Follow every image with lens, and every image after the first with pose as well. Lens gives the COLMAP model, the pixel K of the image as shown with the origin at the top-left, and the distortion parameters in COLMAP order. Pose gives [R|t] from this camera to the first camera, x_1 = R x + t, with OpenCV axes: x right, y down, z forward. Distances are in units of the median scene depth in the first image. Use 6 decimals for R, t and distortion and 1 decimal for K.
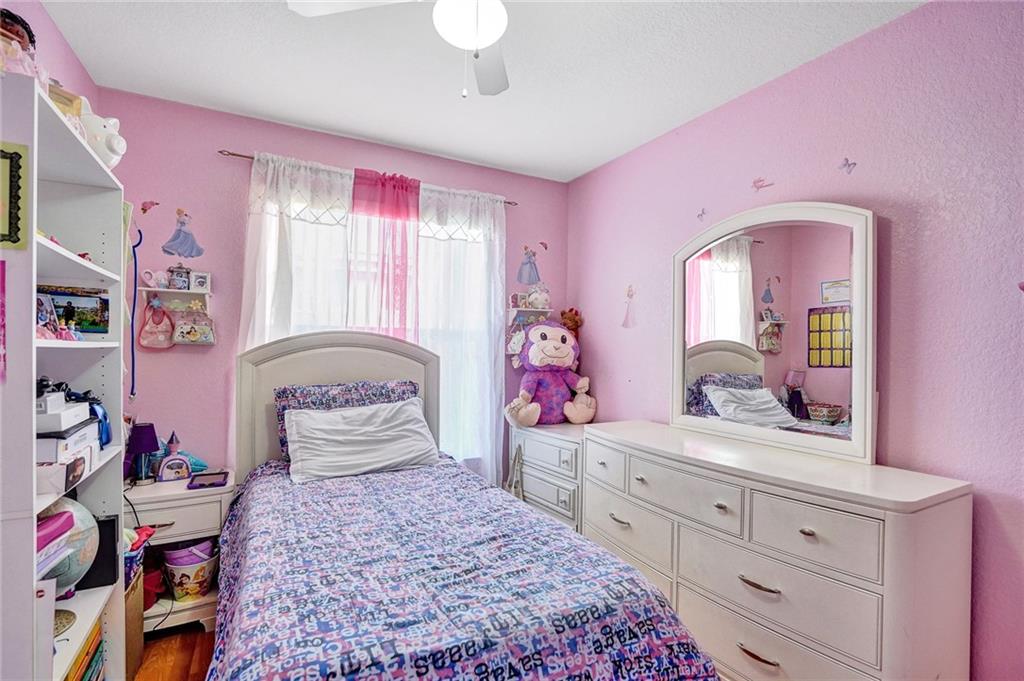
lens RADIAL K [[479.5, 0, 512.0], [0, 479.5, 340.5], [0, 0, 1]] dist [-0.038264, 0.000882]
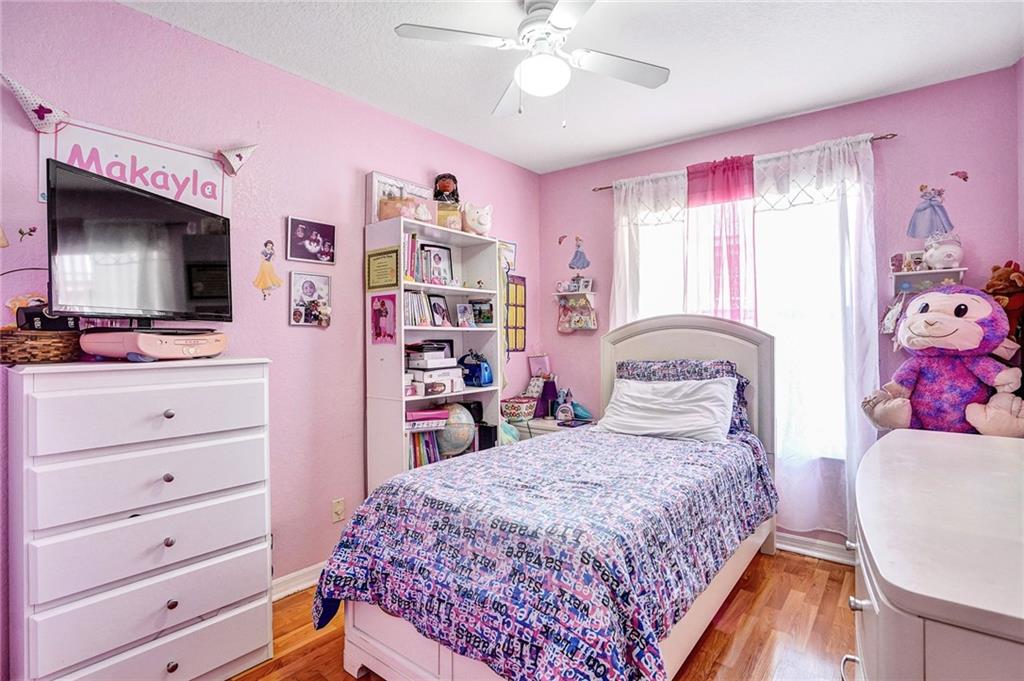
lens RADIAL K [[483.5, 0, 515.4], [0, 483.5, 324.1], [0, 0, 1]] dist [-0.040689, 0.000623]
pose [[0.423154, -0.033260, -0.905447, 0.570486], [0.022392, 0.999405, -0.026247, 0.026193], [0.905781, -0.009168, 0.423647, 0.191090]]
